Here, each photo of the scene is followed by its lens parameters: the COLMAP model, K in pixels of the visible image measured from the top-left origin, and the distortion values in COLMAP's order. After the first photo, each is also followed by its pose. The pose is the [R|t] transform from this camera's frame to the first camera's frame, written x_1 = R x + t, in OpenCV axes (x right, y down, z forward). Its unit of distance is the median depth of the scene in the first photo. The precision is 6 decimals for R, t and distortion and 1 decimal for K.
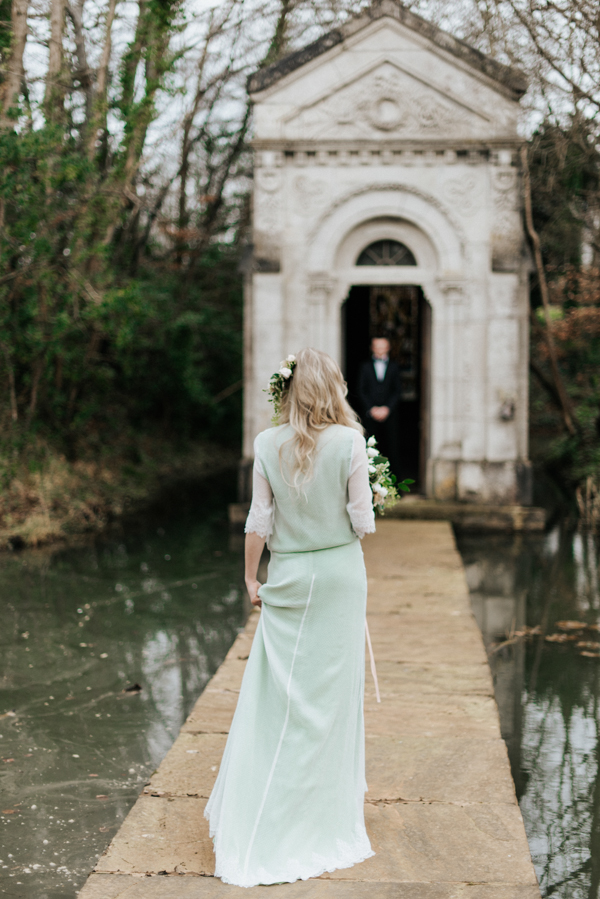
lens RADIAL K [[1452.7, 0, 300.0], [0, 1452.7, 449.5], [0, 0, 1]] dist [0.008626, -0.221455]
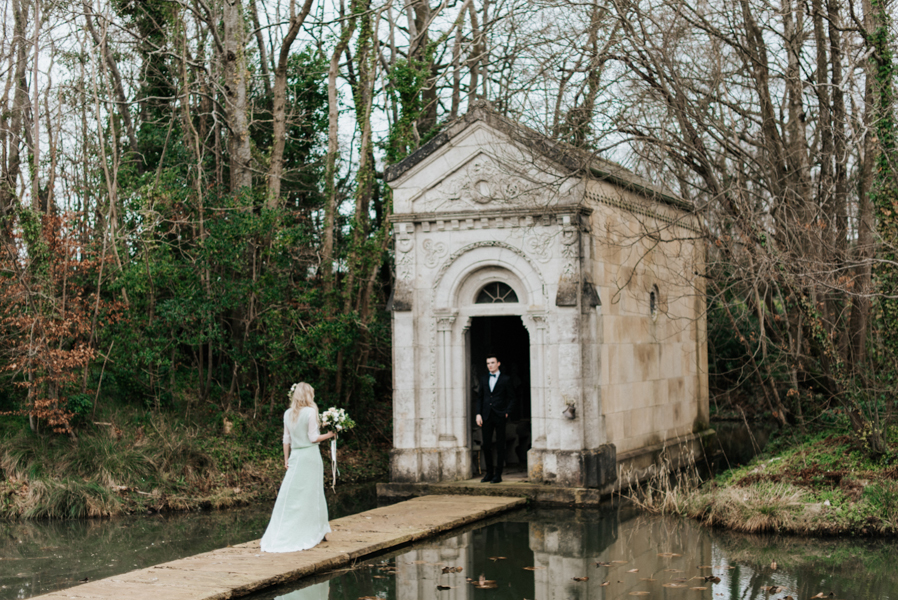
lens RADIAL K [[1451.0, 0, 448.4], [0, 1451.0, 325.0], [0, 0, 1]] dist [0.008626, -0.221455]
pose [[0.938578, -0.023140, -0.344290, 0.486916], [0.000696, 0.997874, -0.065170, -0.019918], [0.345066, 0.060928, 0.936599, -0.259624]]
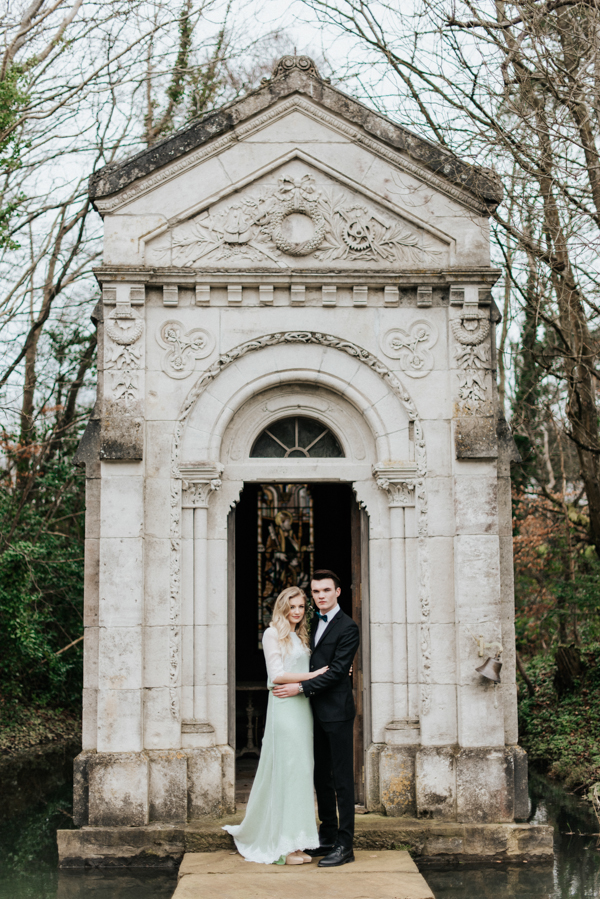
lens RADIAL K [[1452.7, 0, 300.0], [0, 1452.7, 449.5], [0, 0, 1]] dist [0.008626, -0.221455]
pose [[0.995537, 0.001443, 0.094363, -0.003485], [0.014459, 0.985747, -0.167613, -0.016212], [-0.093260, 0.168230, 0.981326, 0.346707]]
